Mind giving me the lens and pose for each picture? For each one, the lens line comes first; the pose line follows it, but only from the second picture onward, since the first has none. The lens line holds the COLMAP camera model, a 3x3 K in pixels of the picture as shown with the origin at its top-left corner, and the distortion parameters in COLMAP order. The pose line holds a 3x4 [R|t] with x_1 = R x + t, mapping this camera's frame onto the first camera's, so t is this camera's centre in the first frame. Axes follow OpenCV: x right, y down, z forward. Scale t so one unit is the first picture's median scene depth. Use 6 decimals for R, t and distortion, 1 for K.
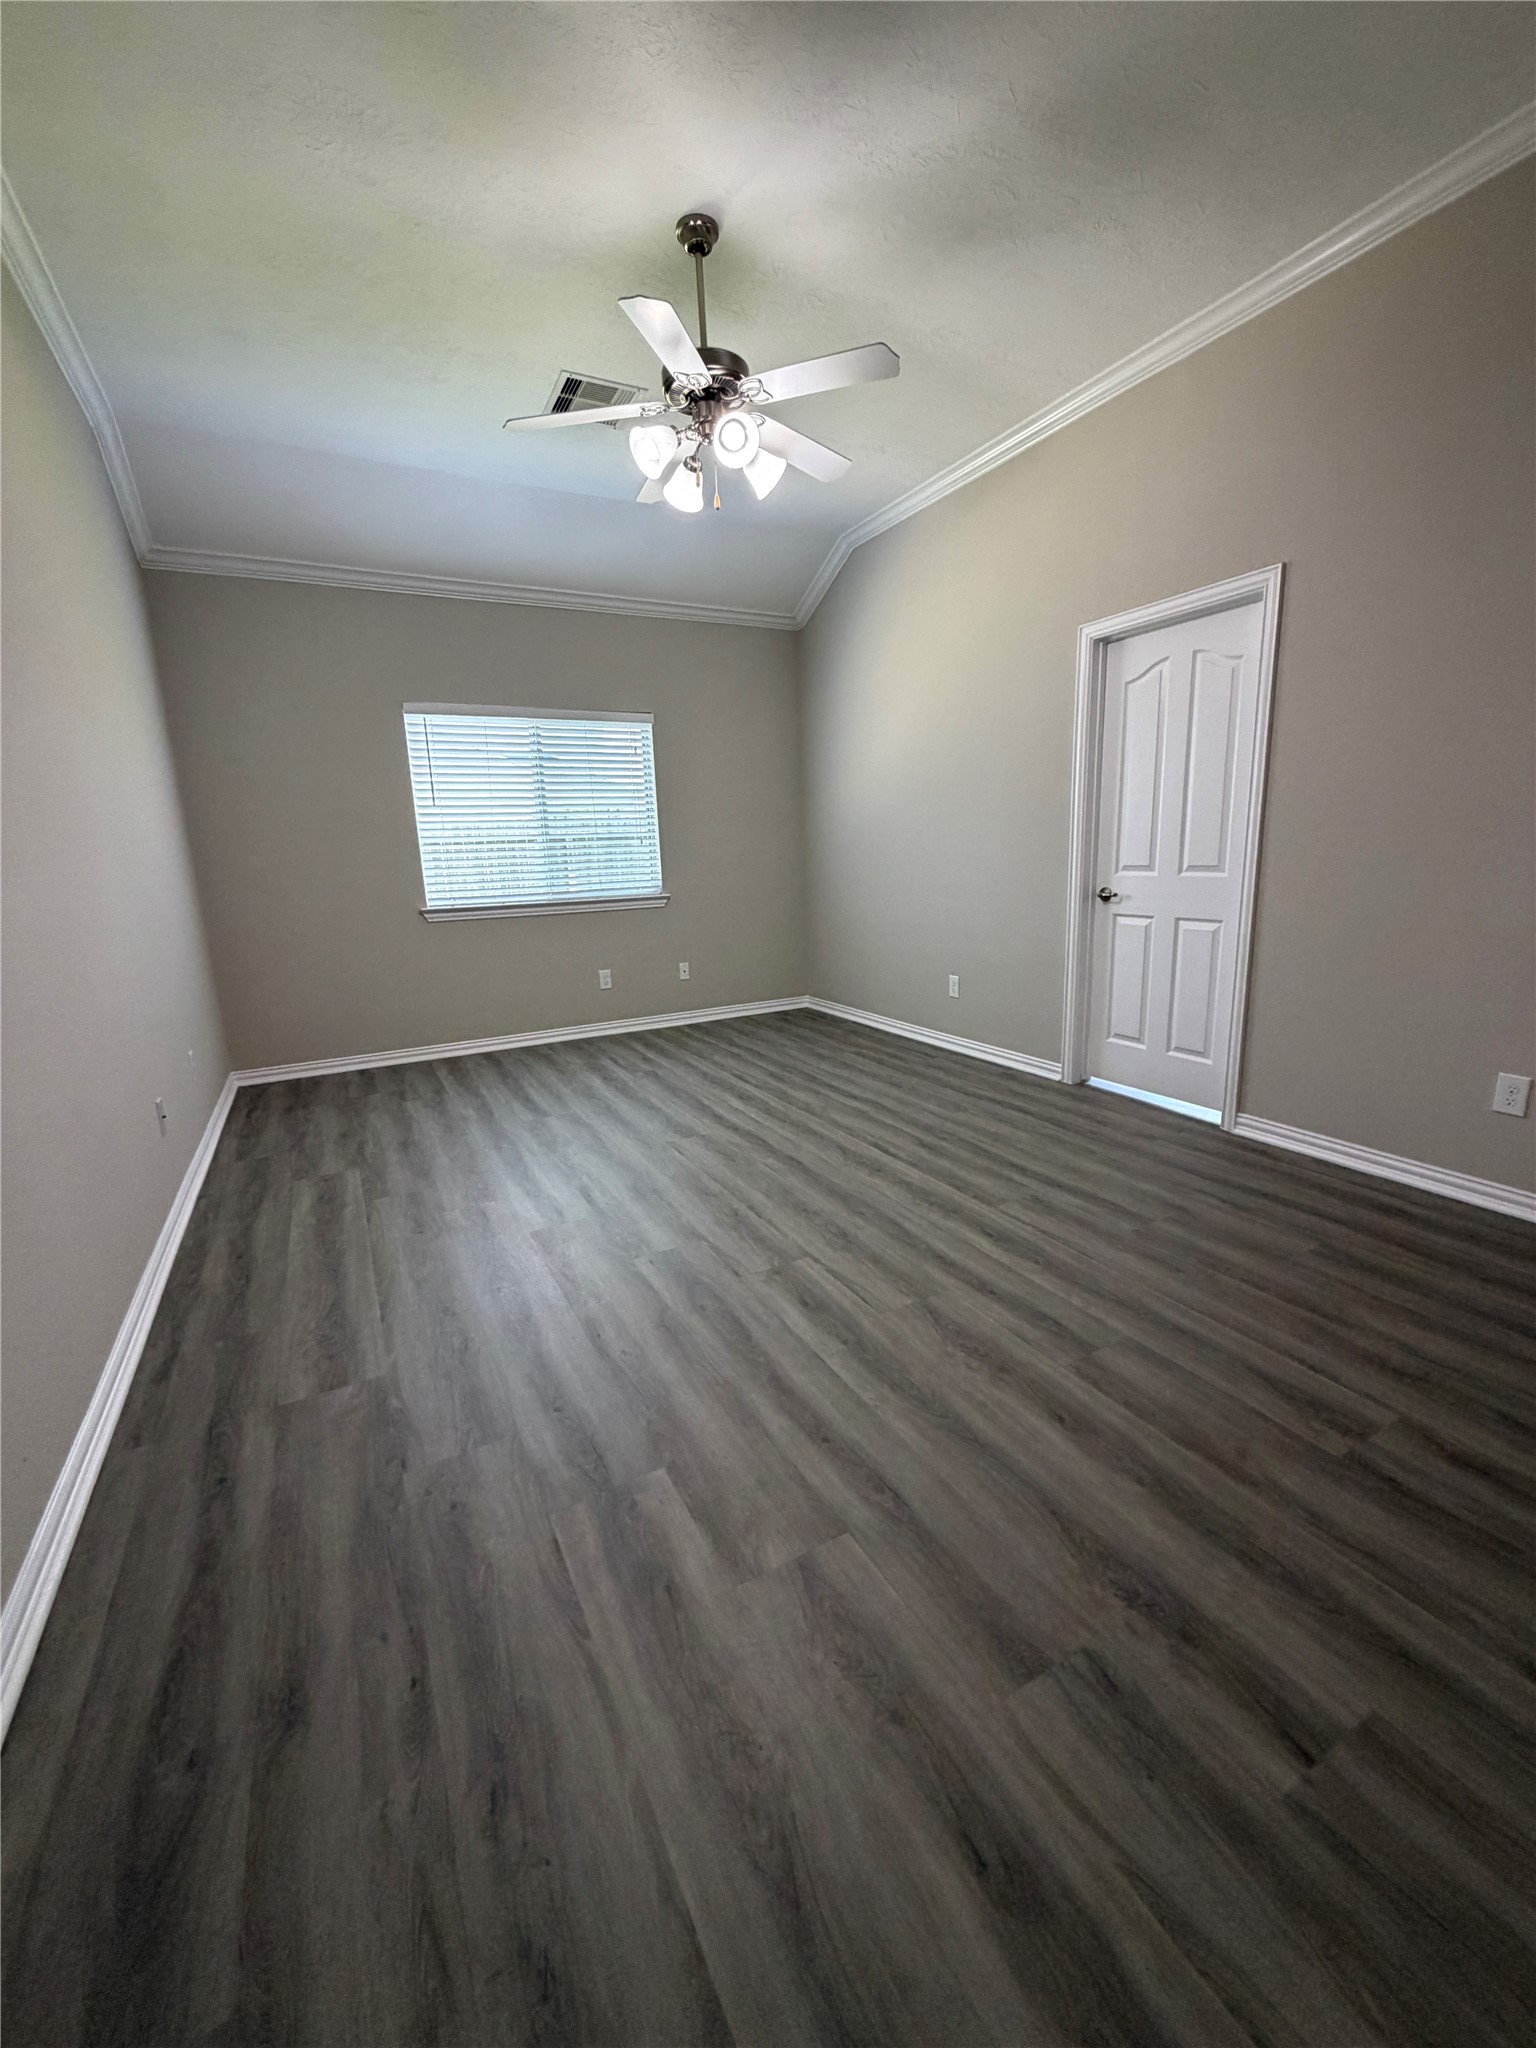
lens RADIAL K [[817.9, 0, 770.0], [0, 817.9, 1021.7], [0, 0, 1]] dist [-0.000557, 0.000074]
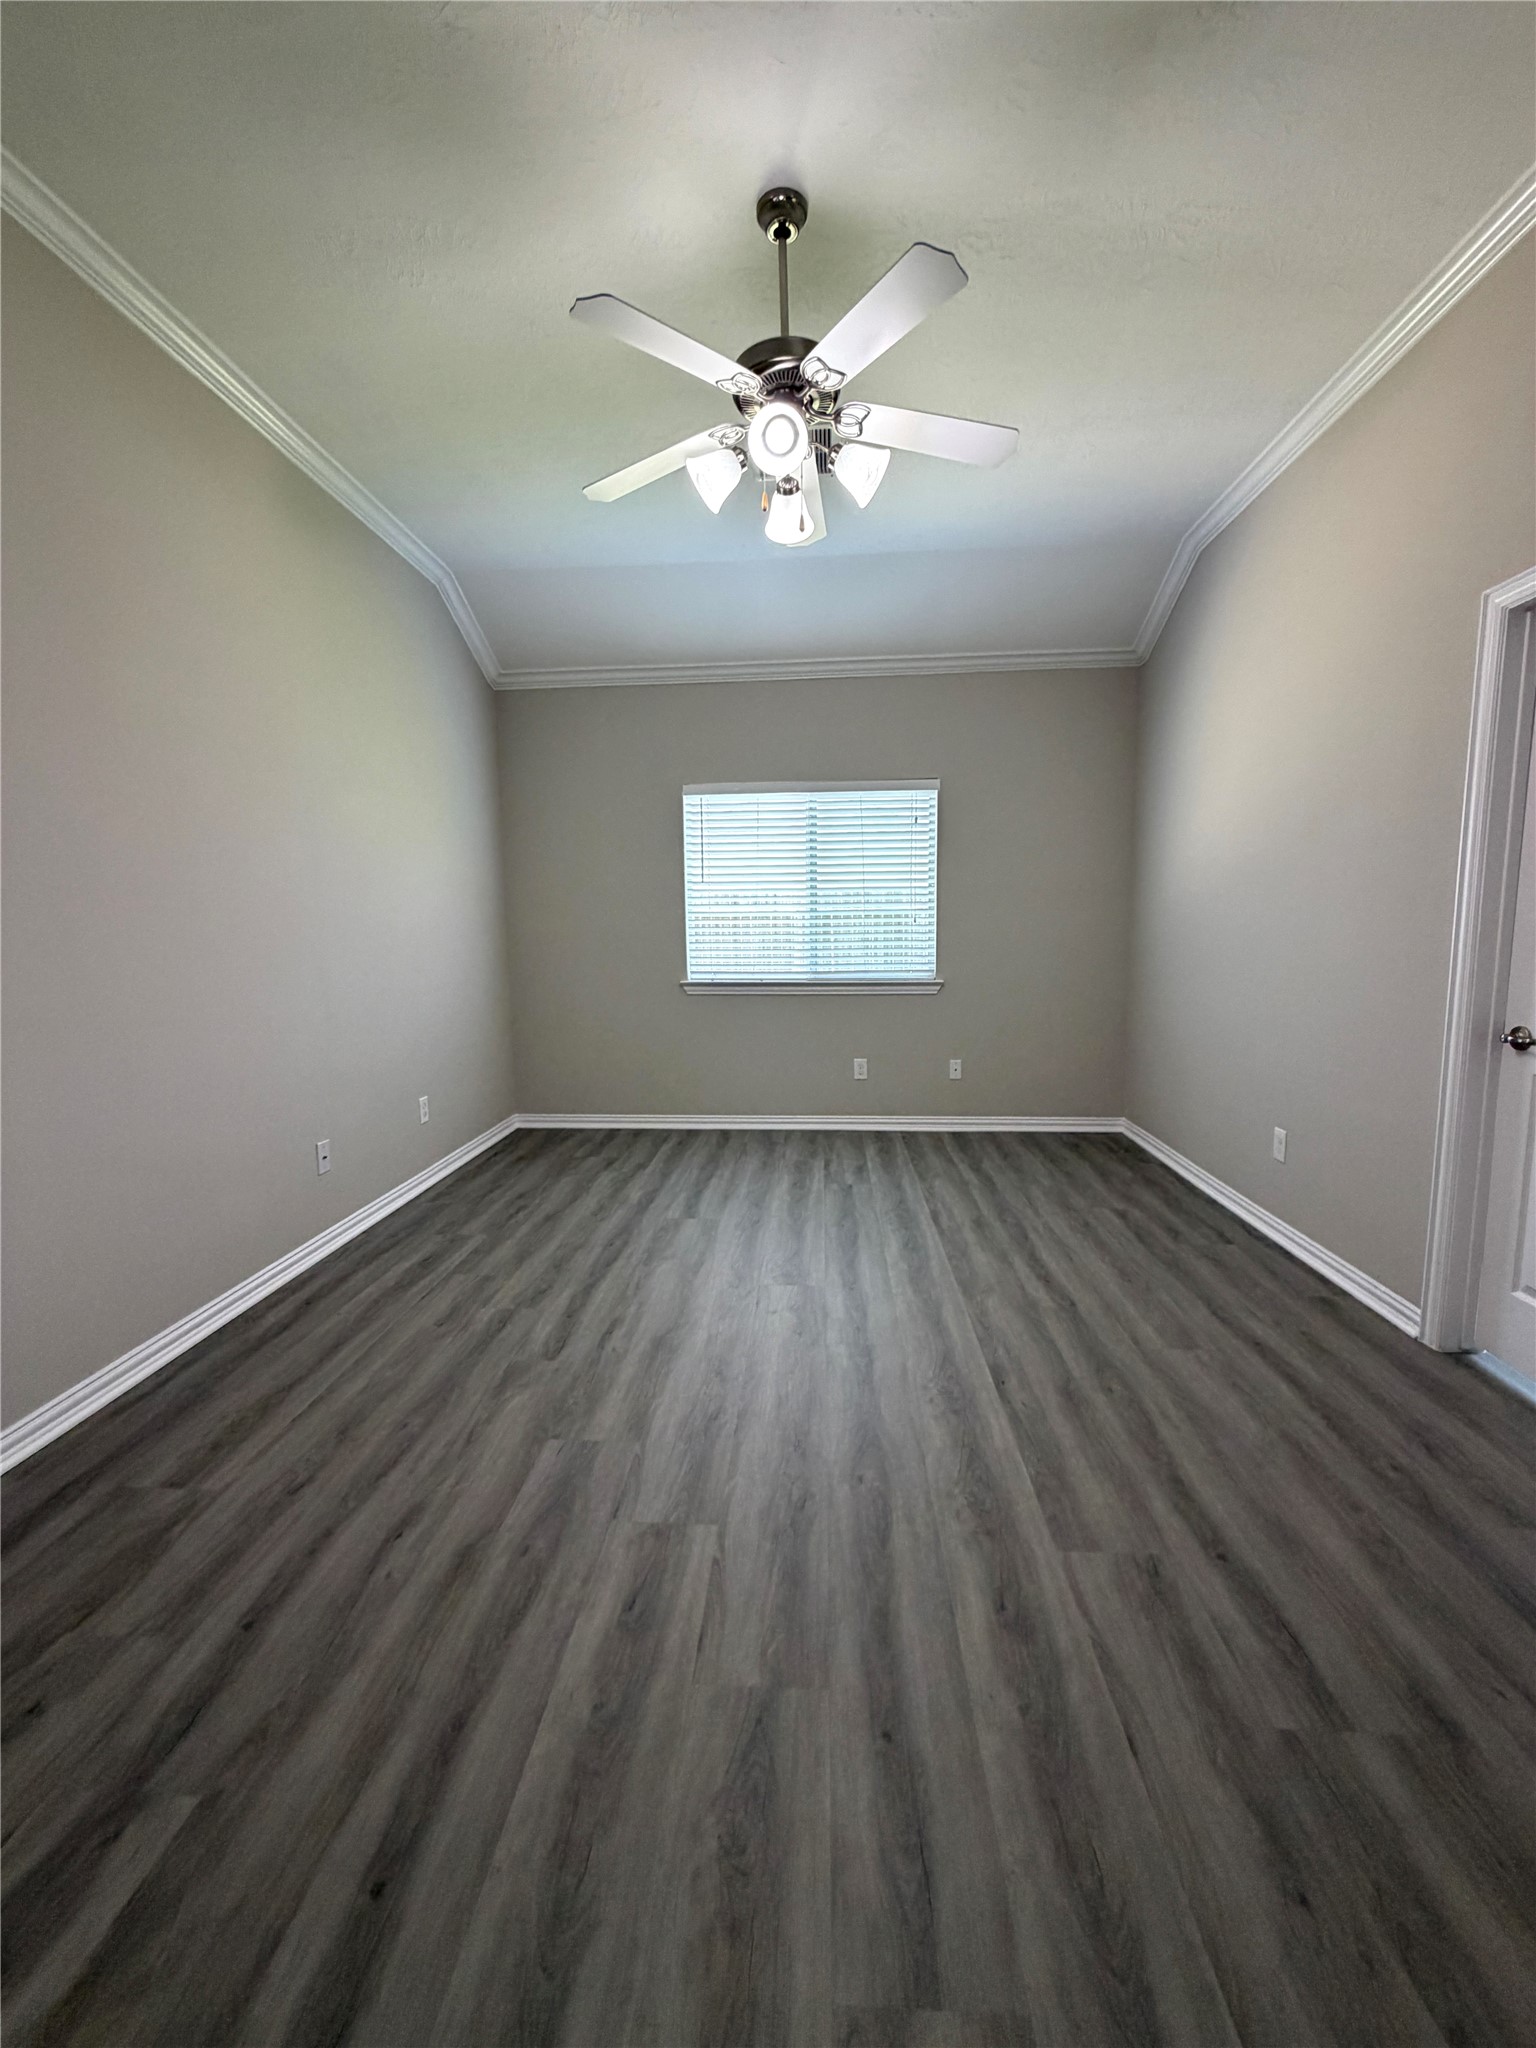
lens RADIAL K [[819.1, 0, 768.0], [0, 819.1, 1024.0], [0, 0, 1]] dist [-0.002685, -0.000528]
pose [[0.847229, 0.090261, -0.523503, 0.247777], [-0.129865, 0.990751, -0.039348, -0.070680], [0.515109, 0.101322, 0.851115, 0.228557]]
